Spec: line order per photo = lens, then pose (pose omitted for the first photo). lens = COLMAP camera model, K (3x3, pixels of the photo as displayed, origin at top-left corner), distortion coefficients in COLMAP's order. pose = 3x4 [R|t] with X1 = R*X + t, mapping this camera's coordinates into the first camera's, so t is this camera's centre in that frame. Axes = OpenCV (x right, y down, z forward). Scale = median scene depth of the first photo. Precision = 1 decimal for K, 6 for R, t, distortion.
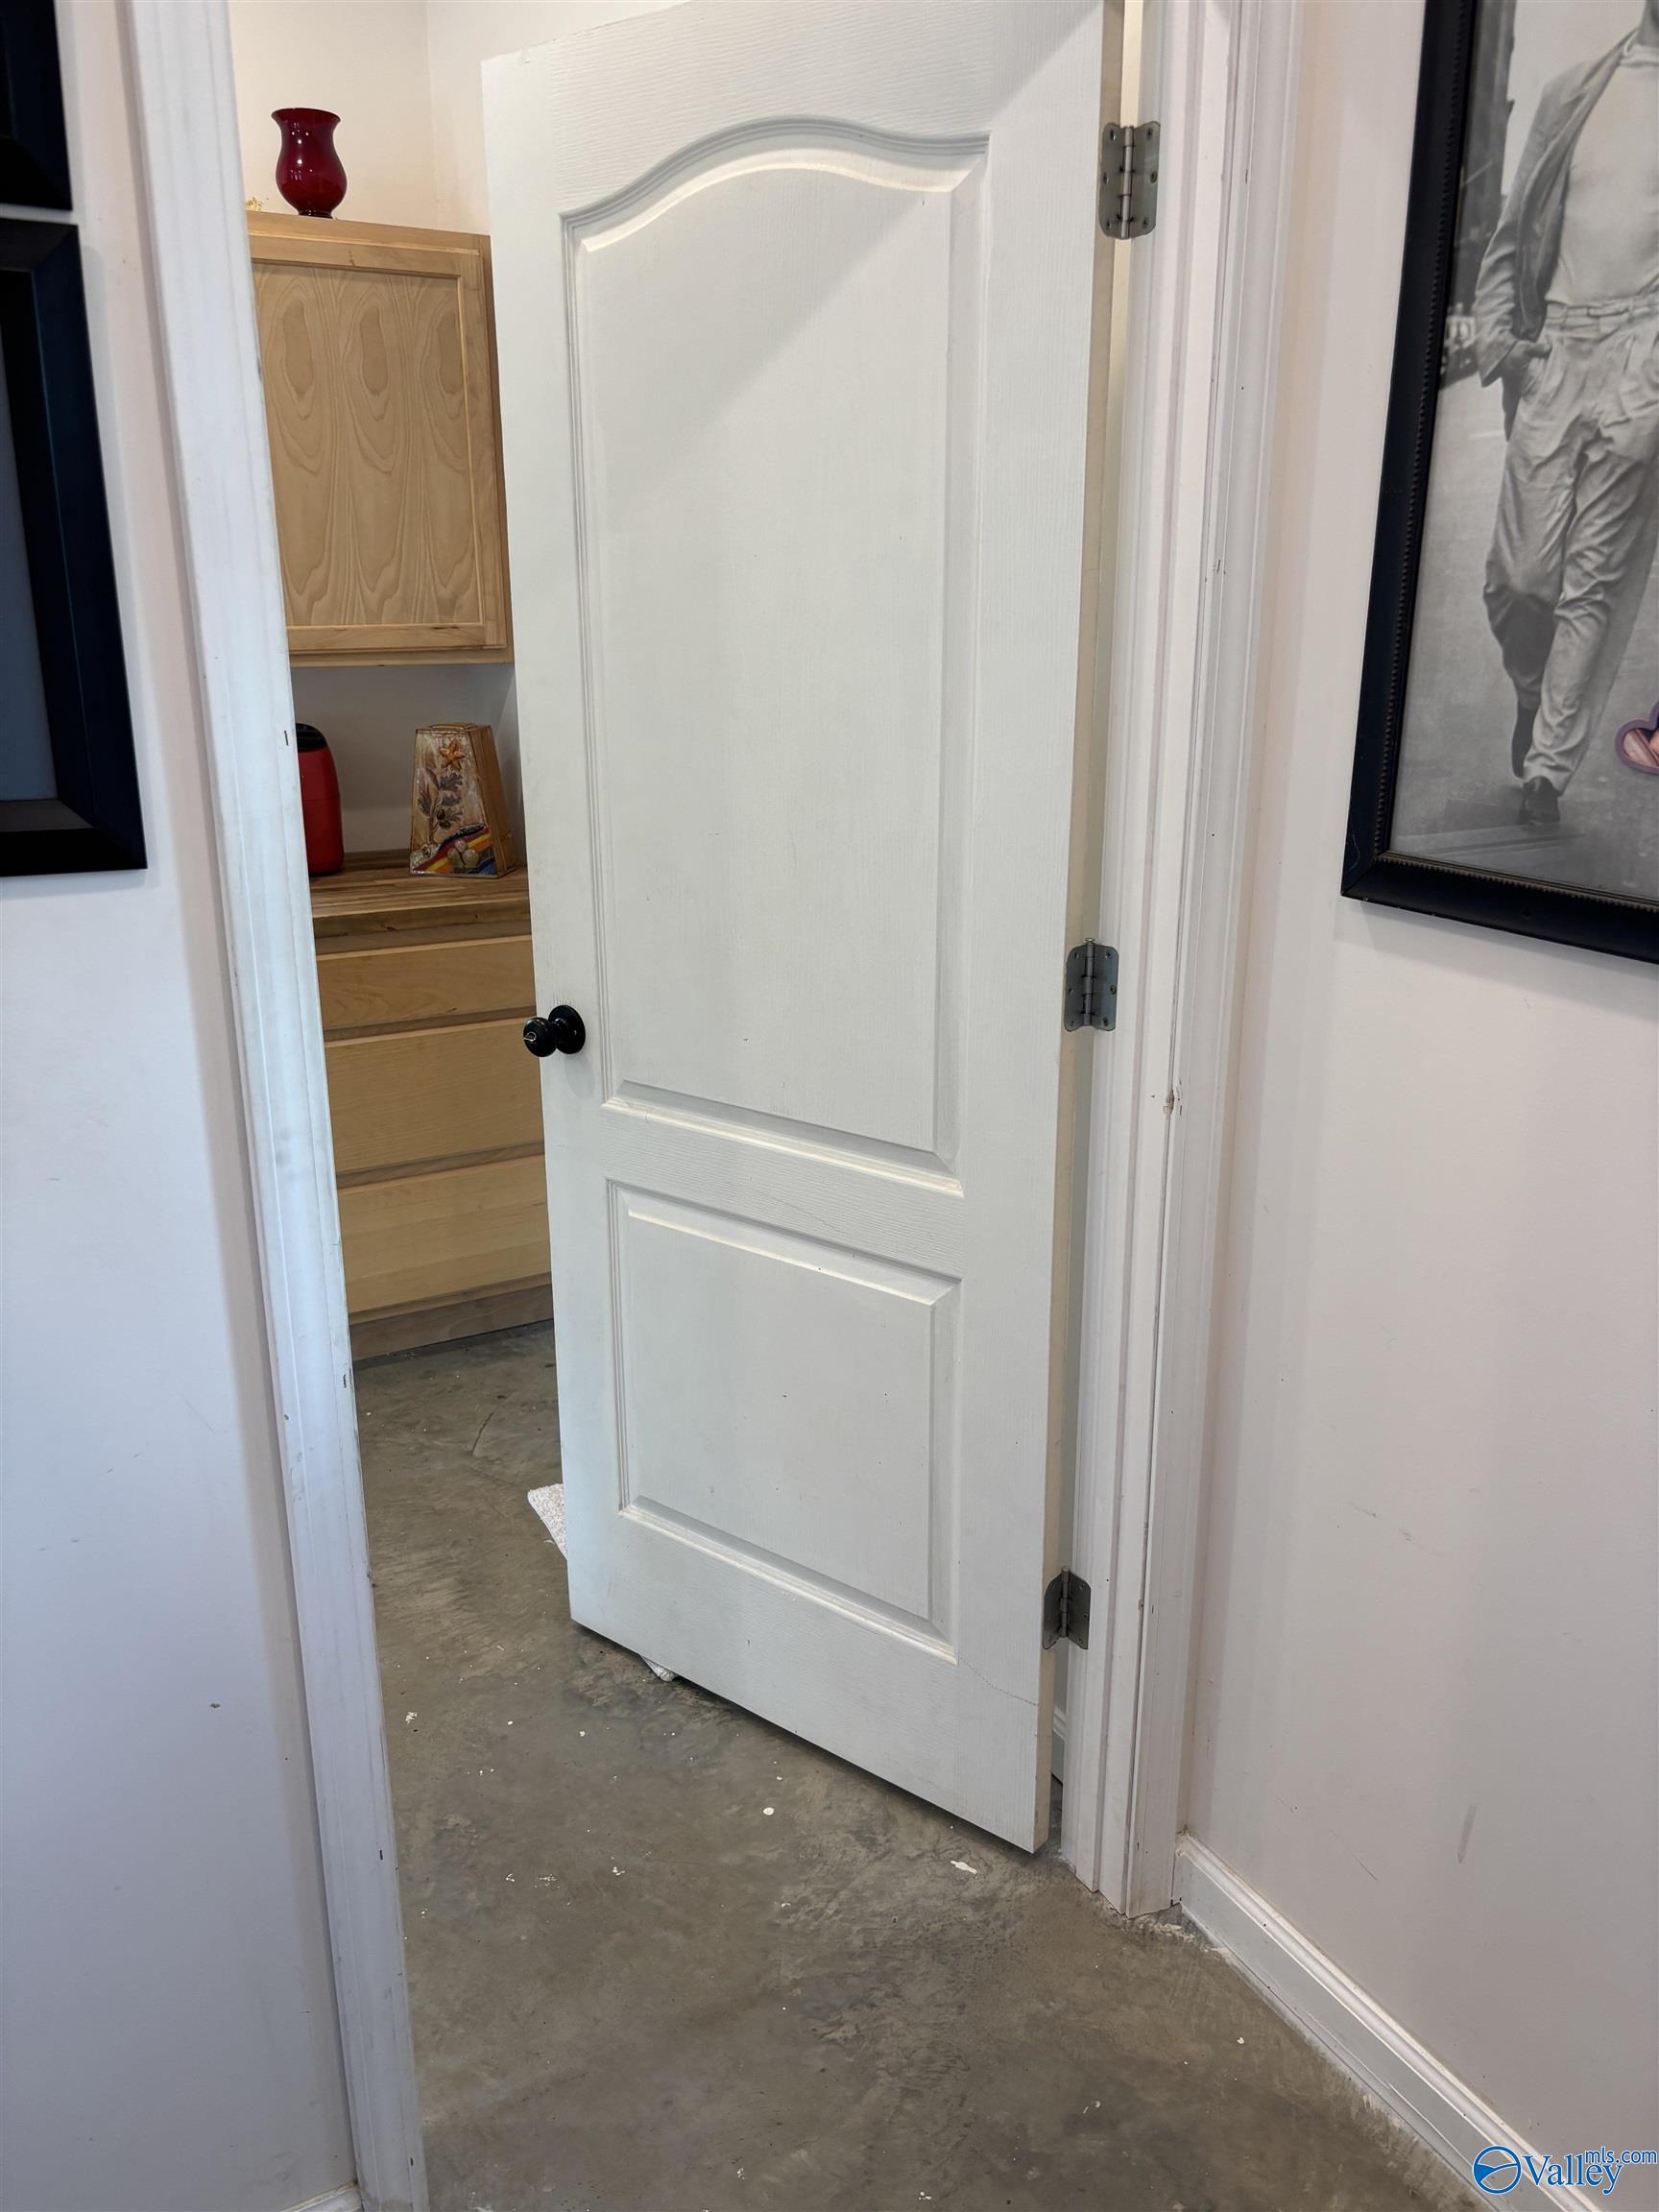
lens RADIAL K [[1677.5, 0, 824.2], [0, 1677.5, 1112.2], [0, 0, 1]] dist [0.030256, -0.052405]
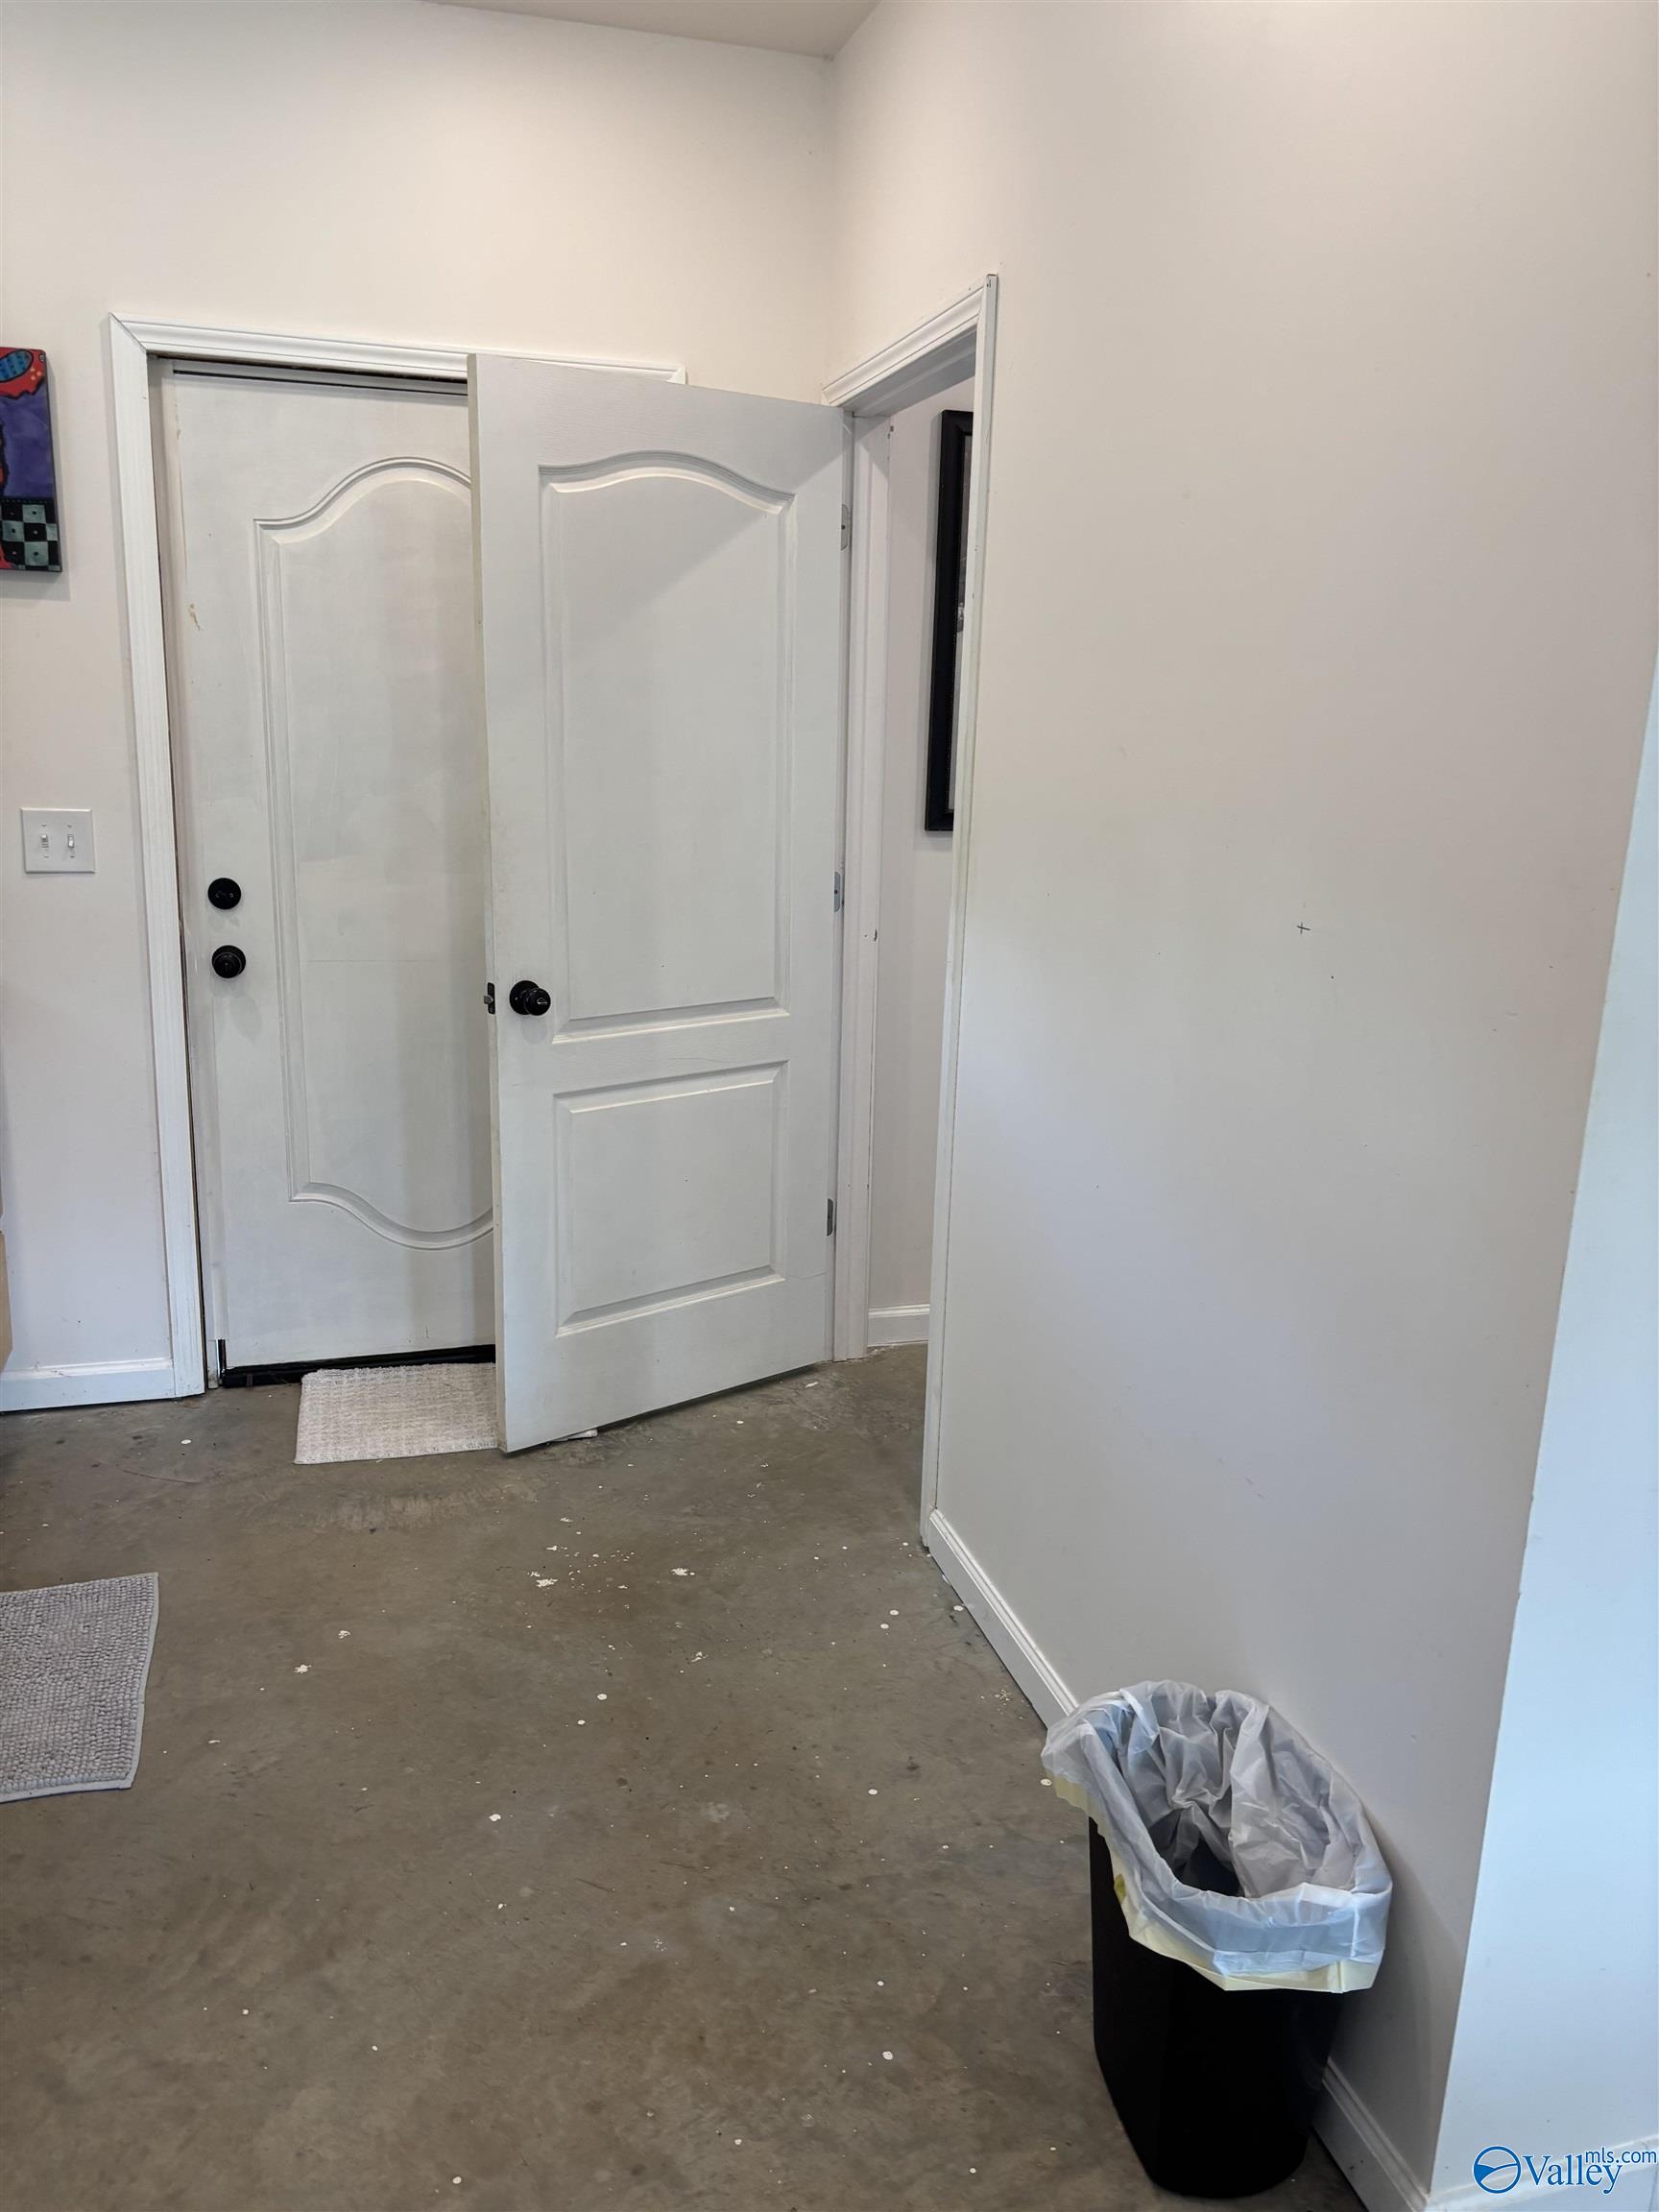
lens RADIAL K [[1677.5, 0, 822.4], [0, 1677.5, 1102.4], [0, 0, 1]] dist [0.030256, -0.052405]
pose [[0.240609, -0.225691, 0.944019, -1.374755], [0.262979, 0.951371, 0.160421, -0.119791], [-0.934317, 0.209659, 0.288261, 0.343086]]
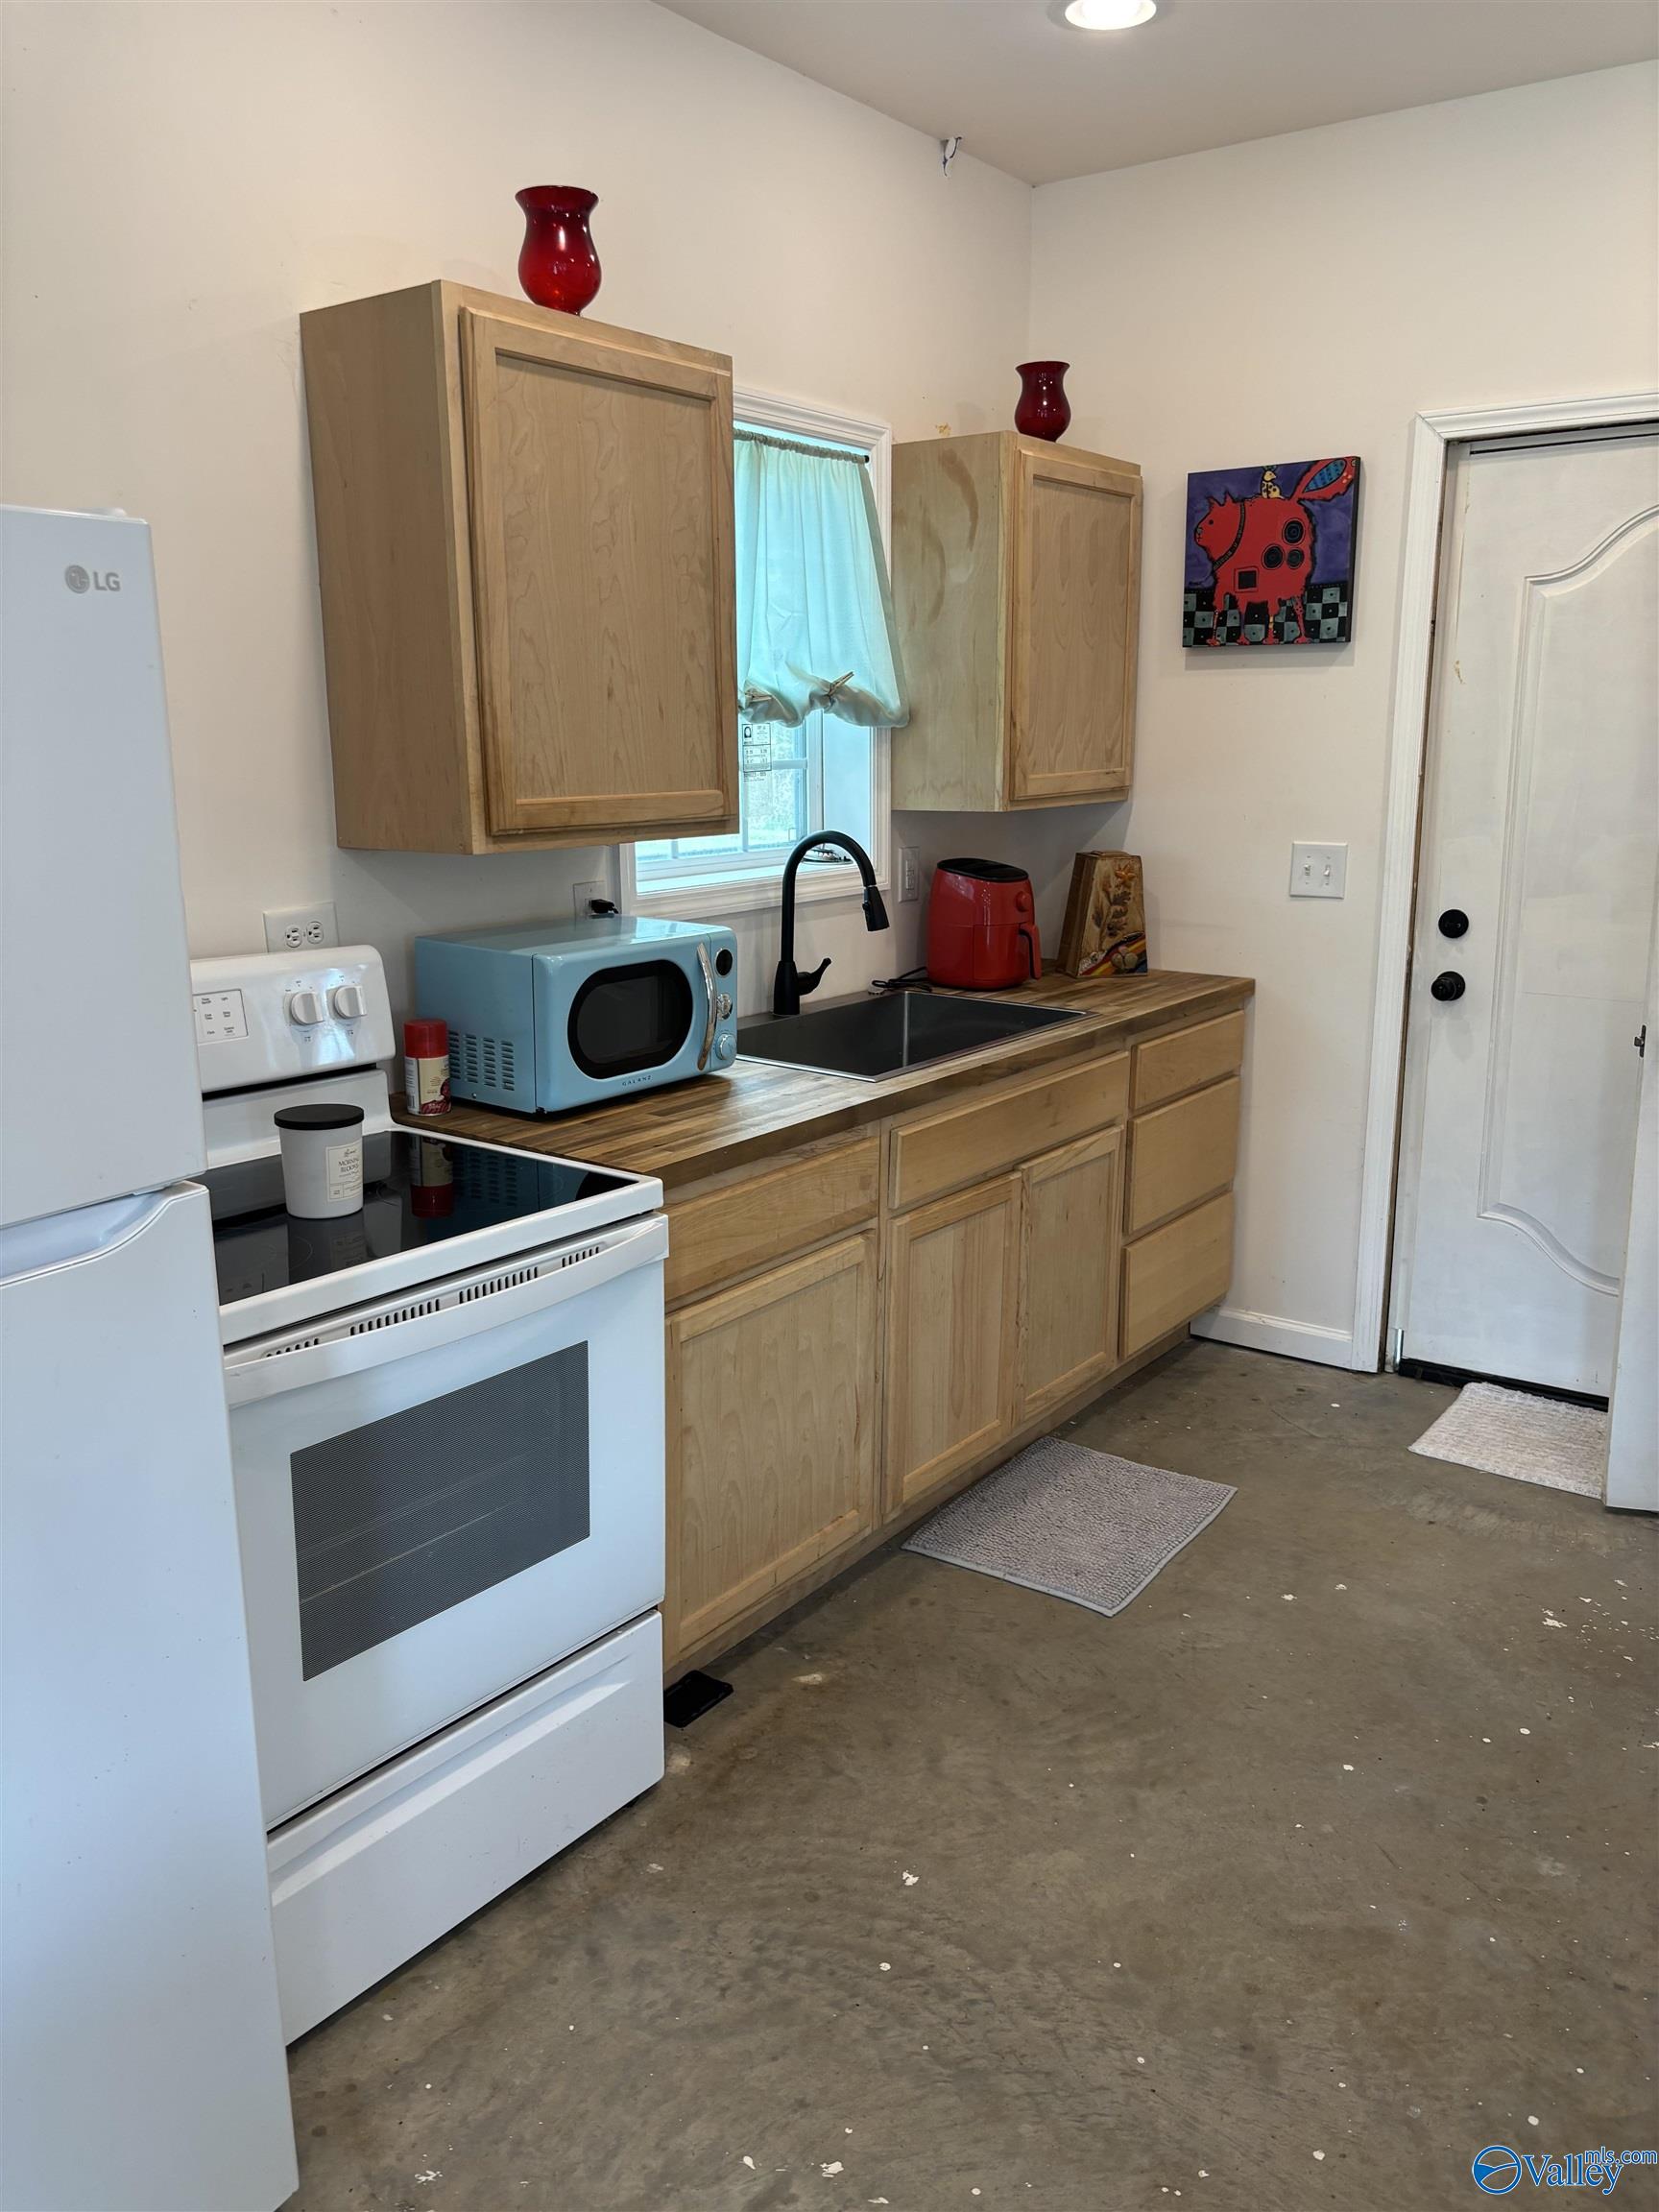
lens RADIAL K [[1677.5, 0, 791.6], [0, 1677.5, 1110.8], [0, 0, 1]] dist [0.030256, -0.052405]
pose [[0.920709, -0.105755, 0.375648, -1.273179], [0.135120, 0.989431, -0.052626, -0.020944], [-0.366112, 0.099211, 0.925267, -0.012299]]
